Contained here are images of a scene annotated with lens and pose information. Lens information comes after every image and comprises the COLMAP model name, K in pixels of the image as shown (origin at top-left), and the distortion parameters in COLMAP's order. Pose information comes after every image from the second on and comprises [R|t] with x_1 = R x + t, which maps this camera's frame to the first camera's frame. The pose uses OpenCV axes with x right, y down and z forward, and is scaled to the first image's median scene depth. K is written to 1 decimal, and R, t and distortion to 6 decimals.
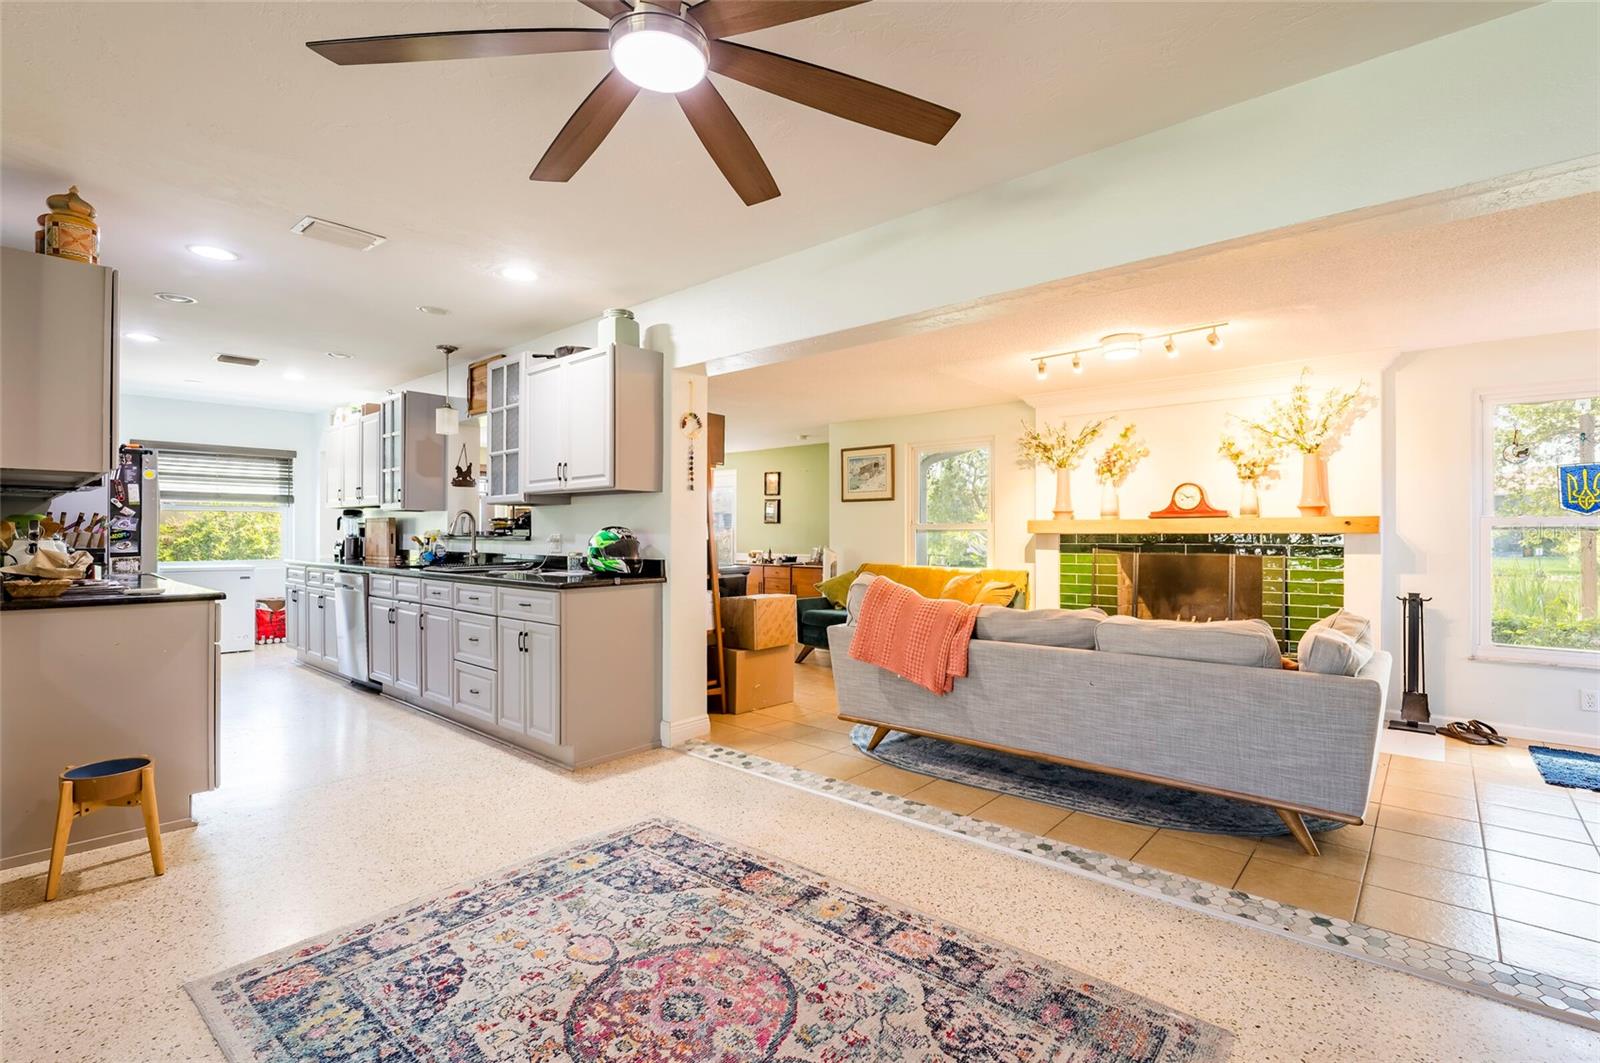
lens RADIAL K [[735.2, 0, 804.0], [0, 735.2, 530.8], [0, 0, 1]] dist [-0.003945, -0.001596]
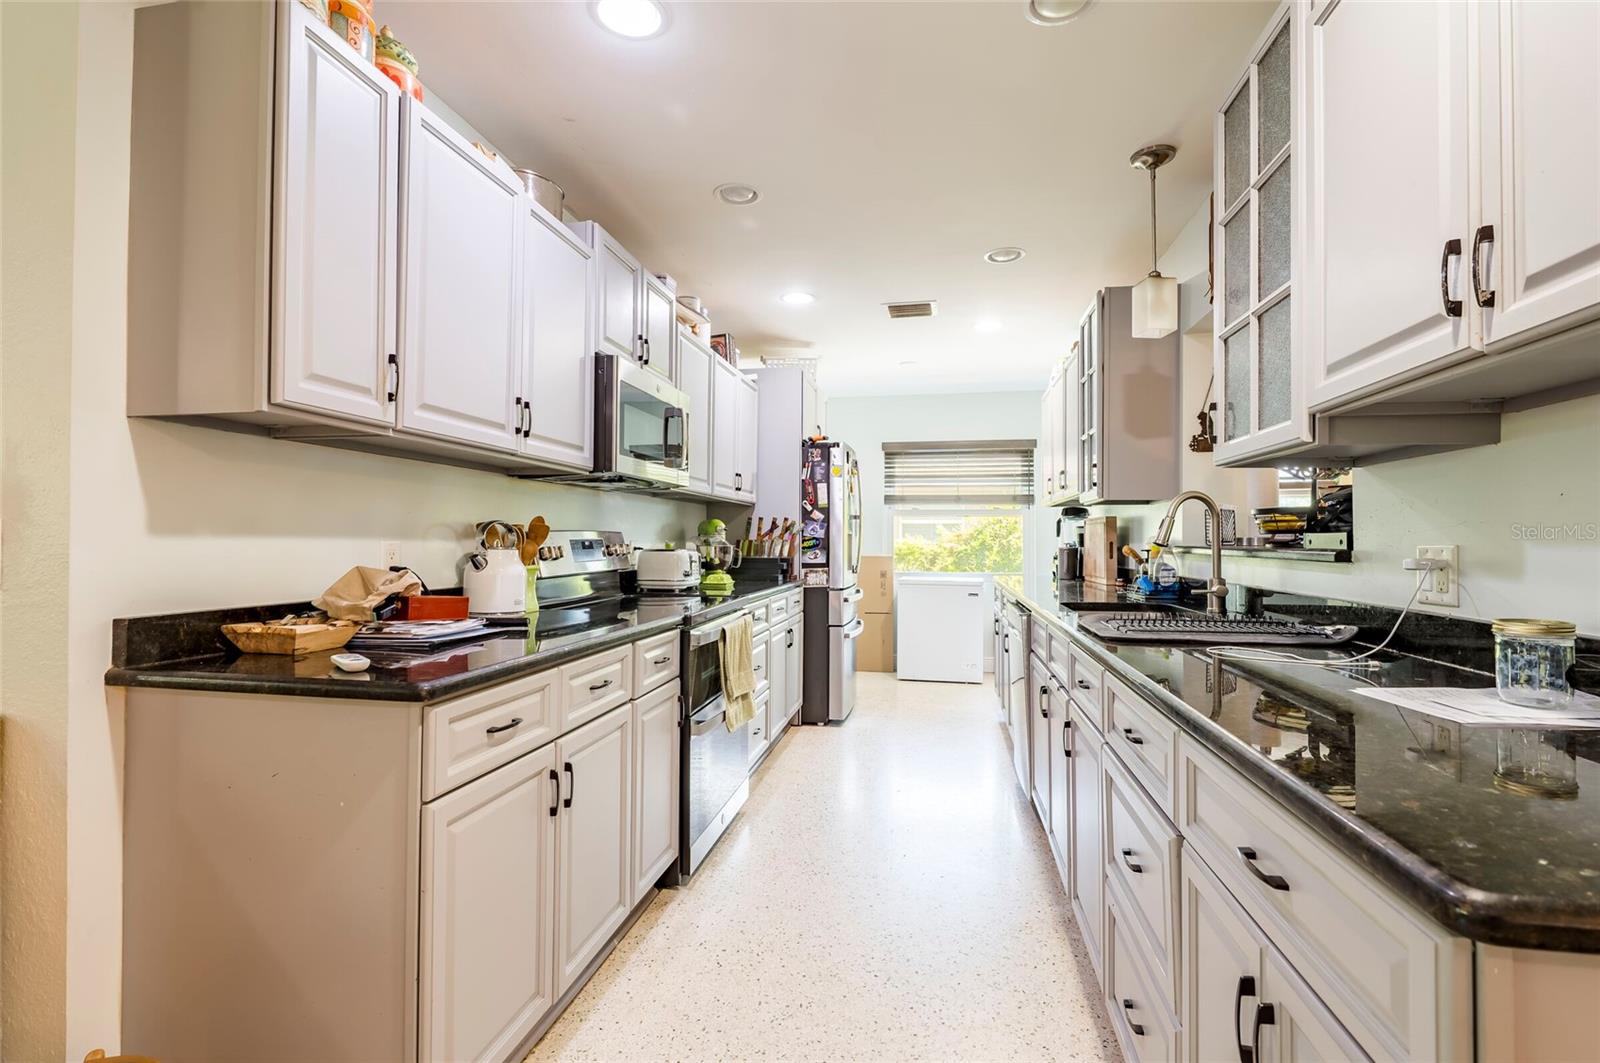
lens RADIAL K [[741.5, 0, 804.4], [0, 741.5, 531.9], [0, 0, 1]] dist [0.000460, -0.000666]
pose [[0.509772, -0.008988, -0.860263, -0.183493], [-0.000067, 0.999945, -0.010487, 0.002073], [0.860310, 0.005404, 0.509743, 0.547369]]
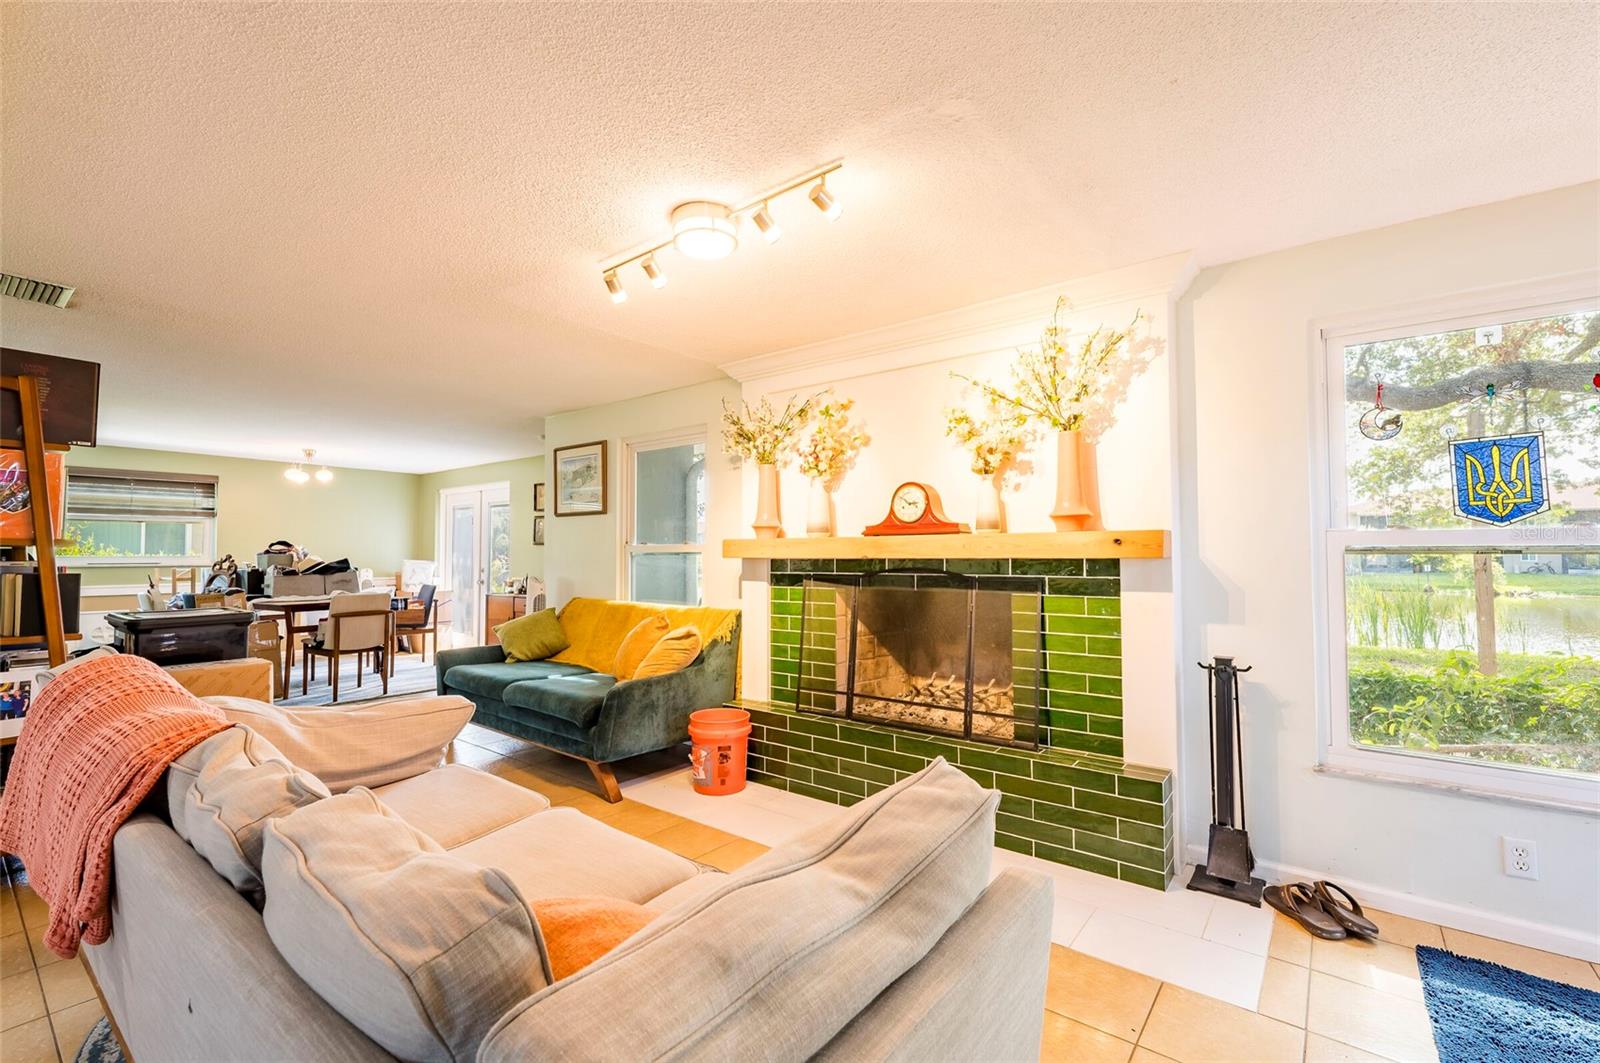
lens RADIAL K [[685.8, 0, 803.0], [0, 685.8, 530.0], [0, 0, 1]] dist [0.008600, -0.003504]
pose [[0.998600, -0.002340, 0.052840, 0.378723], [0.003973, 0.999517, -0.030831, -0.003050], [-0.052743, 0.030998, 0.998127, 0.373337]]
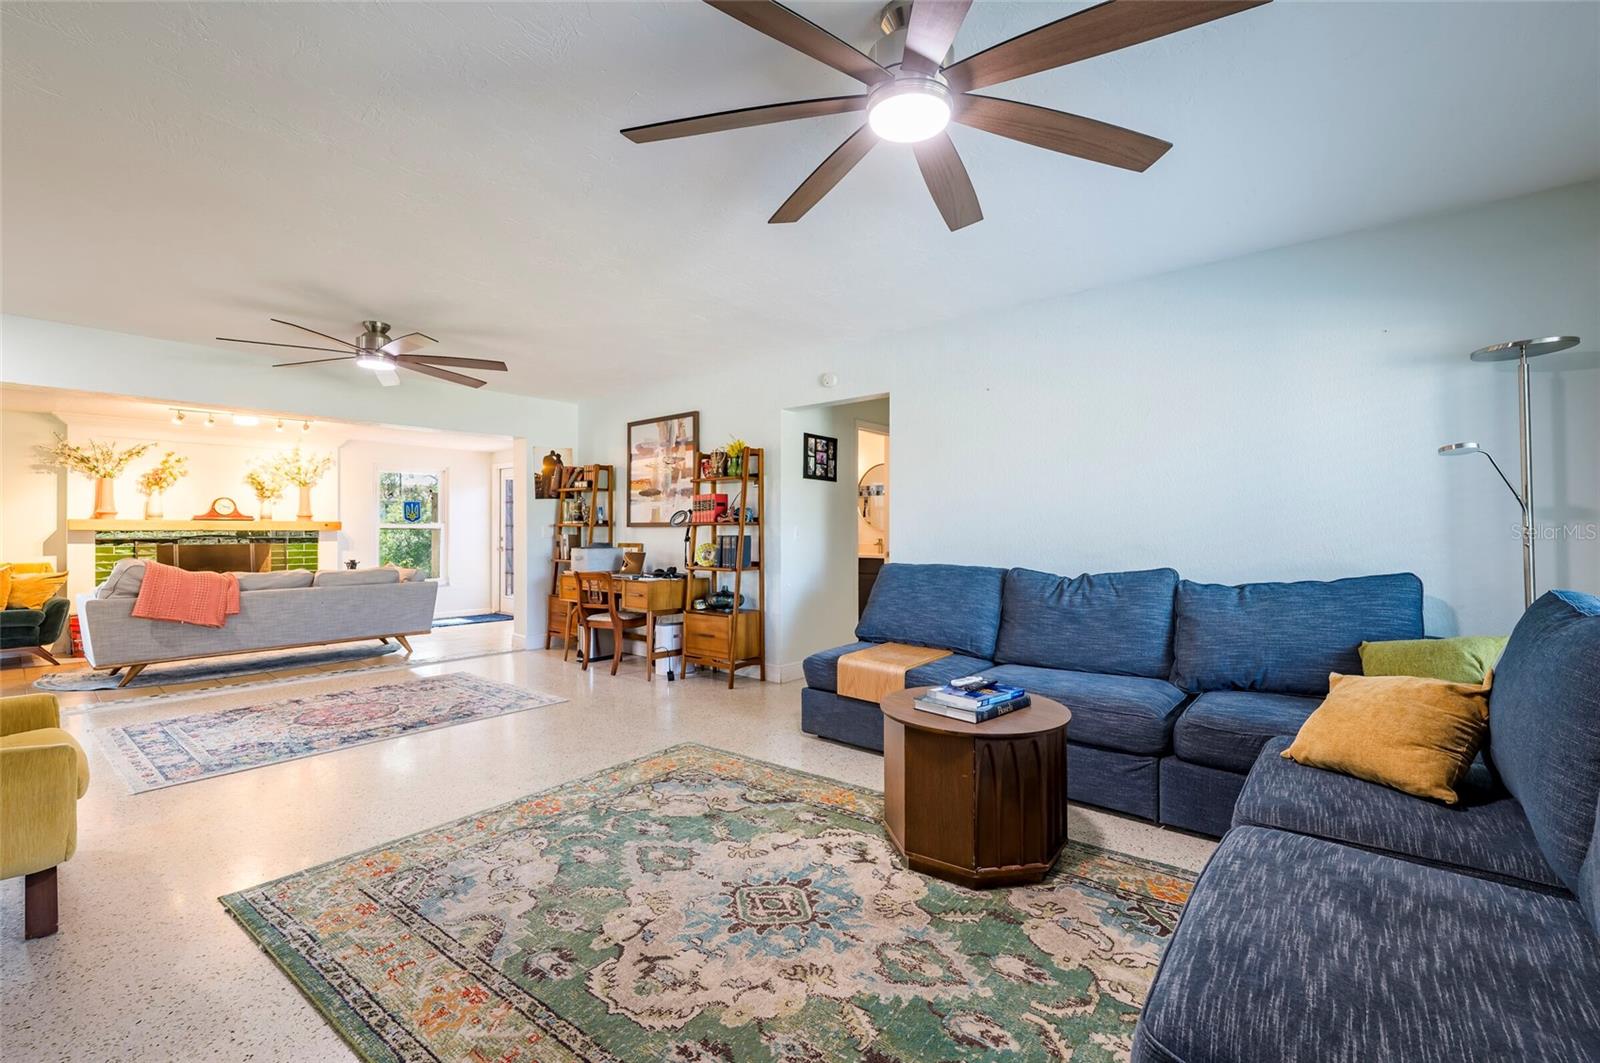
lens RADIAL K [[685.8, 0, 803.0], [0, 685.8, 530.0], [0, 0, 1]] dist [0.008600, -0.003504]
pose [[-0.002011, 0.001960, 0.999996, -0.889850], [-0.004451, 0.999988, -0.001969, 0.000247], [-0.999988, -0.004455, -0.002002, -0.203402]]
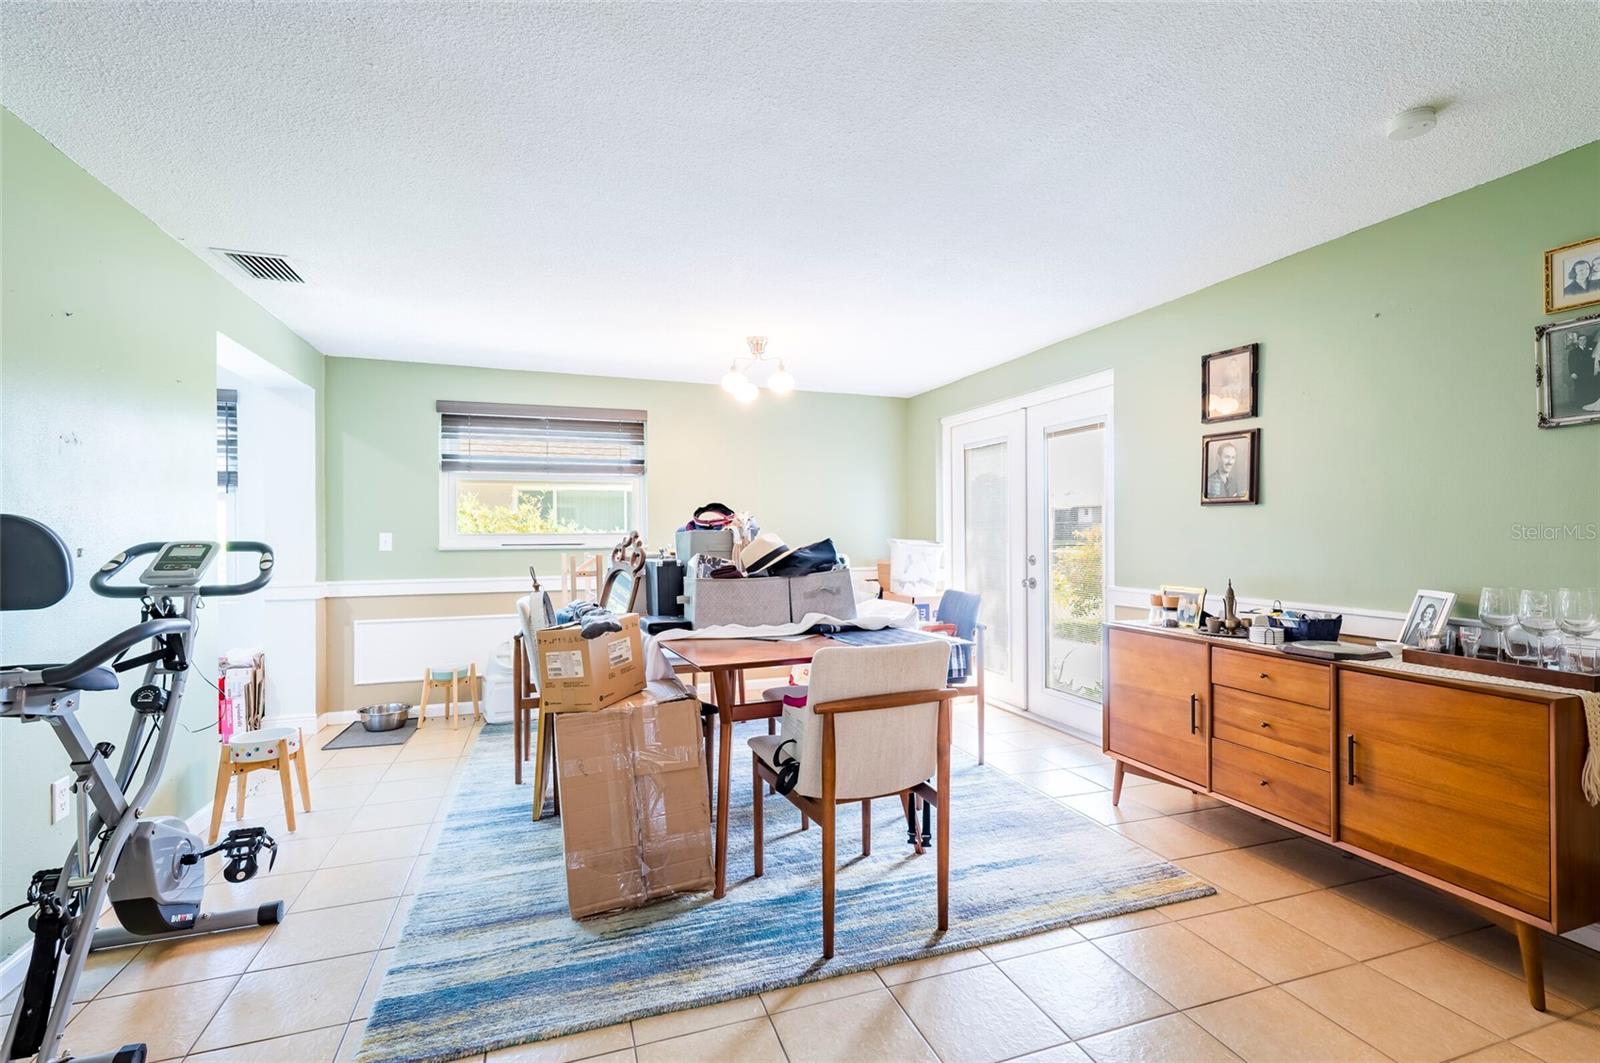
lens RADIAL K [[710.6, 0, 800.0], [0, 710.6, 531.5], [0, 0, 1]] dist [0.004946, 0.000163]
pose [[0.867858, -0.006387, -0.496772, -0.093351], [0.009647, 0.999945, 0.003996, -0.001820], [0.496719, -0.008261, 0.867872, 1.117238]]
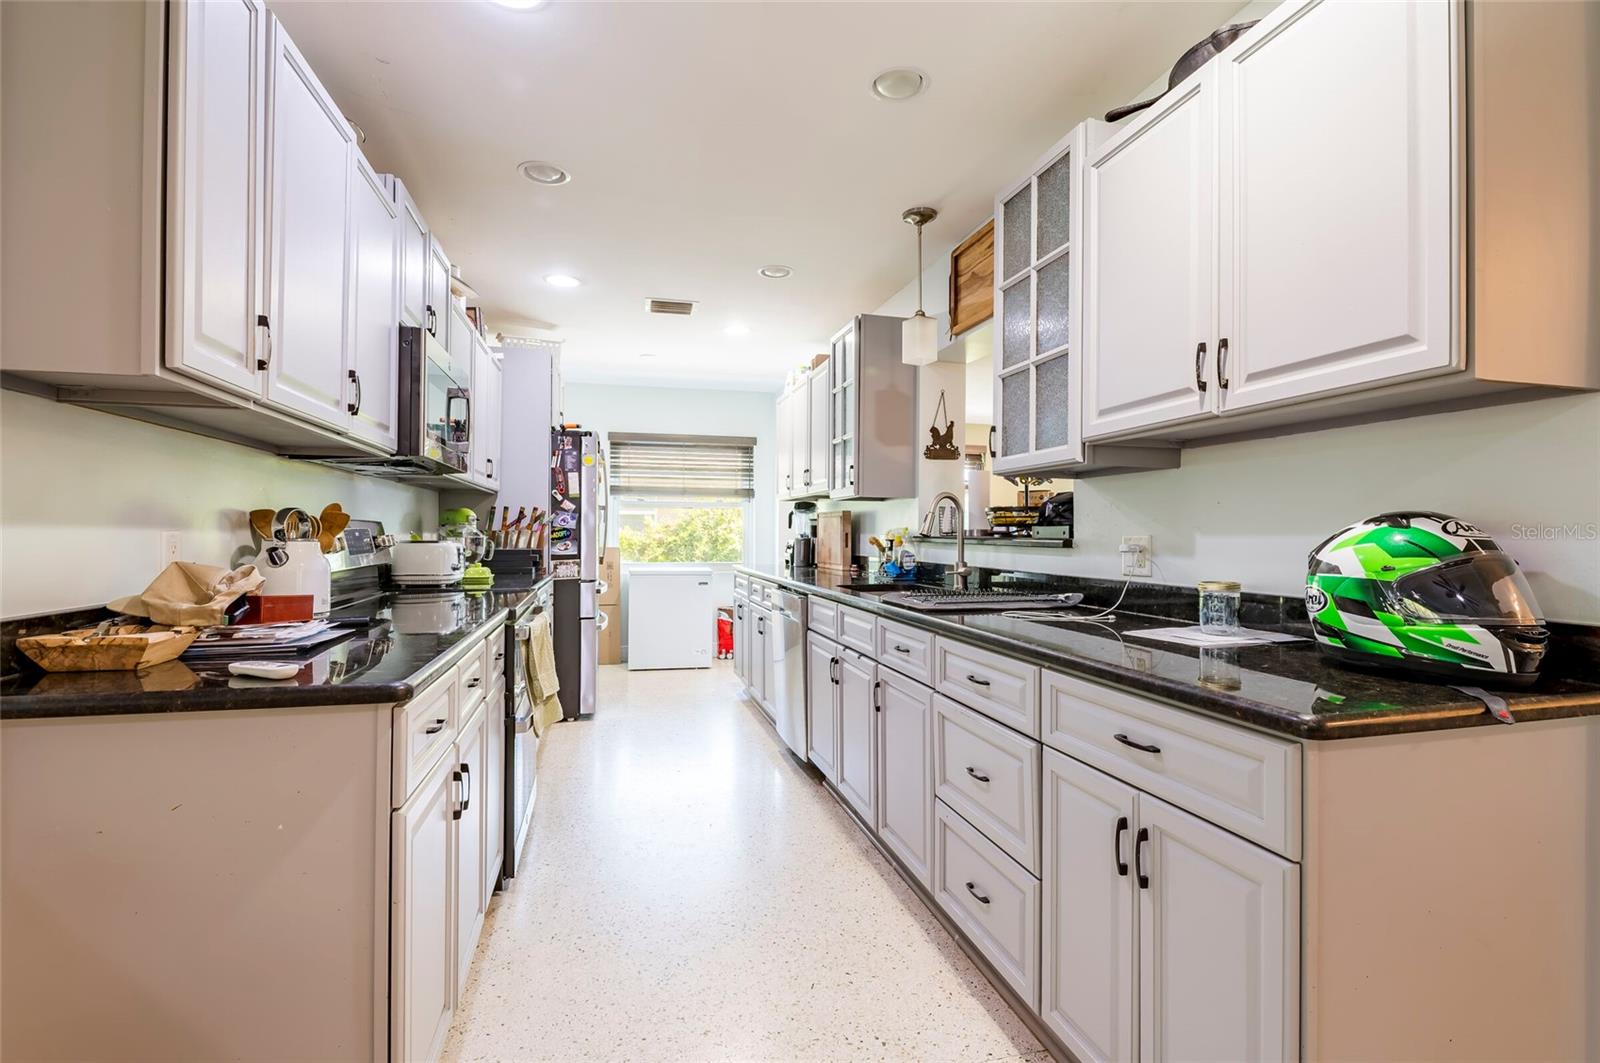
lens RADIAL K [[752.6, 0, 800.0], [0, 752.6, 531.5], [0, 0, 1]] dist [0.001649, 0.000012]
pose [[0.824757, 0.001942, -0.565484, -0.221667], [-0.001816, 0.999998, 0.000786, 0.002111], [0.565484, 0.000379, 0.824759, 0.444999]]
